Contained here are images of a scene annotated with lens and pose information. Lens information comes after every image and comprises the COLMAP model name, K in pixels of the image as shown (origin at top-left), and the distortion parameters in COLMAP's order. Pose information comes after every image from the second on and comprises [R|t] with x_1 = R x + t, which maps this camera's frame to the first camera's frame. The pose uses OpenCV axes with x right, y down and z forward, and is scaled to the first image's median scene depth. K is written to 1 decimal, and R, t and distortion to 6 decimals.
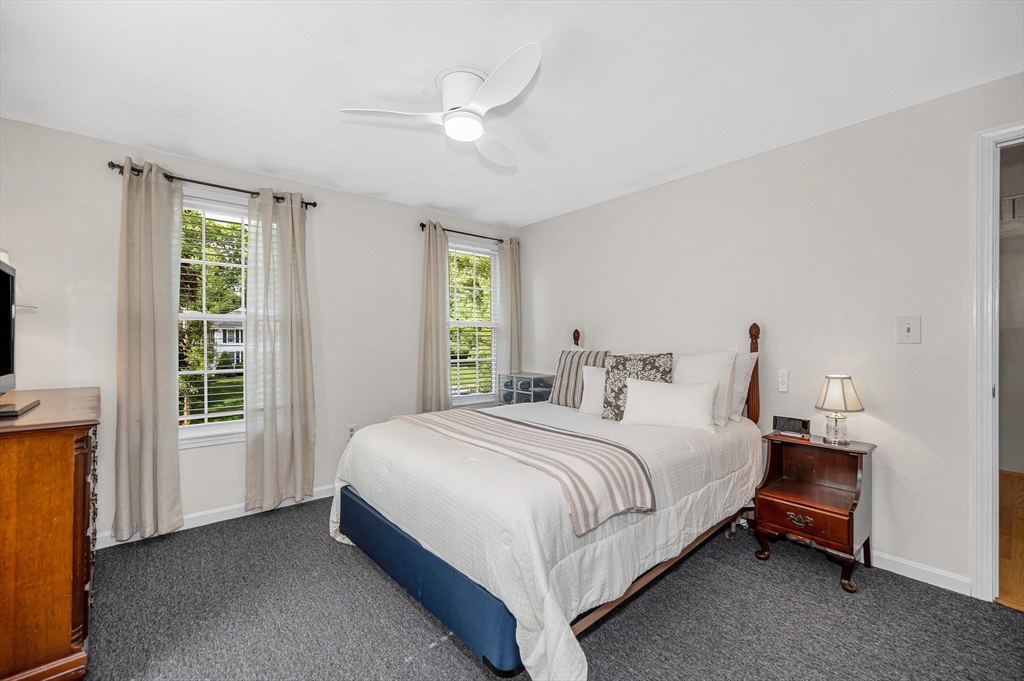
lens RADIAL K [[422.3, 0, 504.0], [0, 422.3, 340.2], [0, 0, 1]] dist [-0.003073, -0.000201]
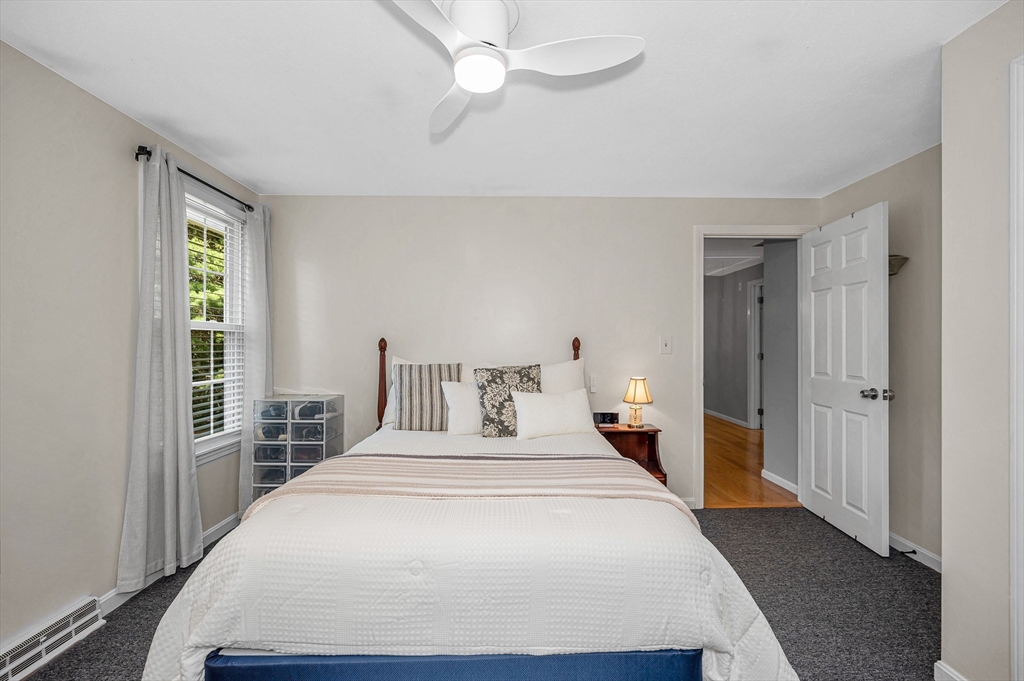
lens RADIAL K [[441.0, 0, 510.9], [0, 441.0, 342.8], [0, 0, 1]] dist [-0.002776, 0.000287]
pose [[0.634156, 0.004582, 0.773191, -0.487396], [-0.003378, 0.999989, -0.003156, -0.019671], [-0.773198, -0.000611, 0.634165, 0.344542]]
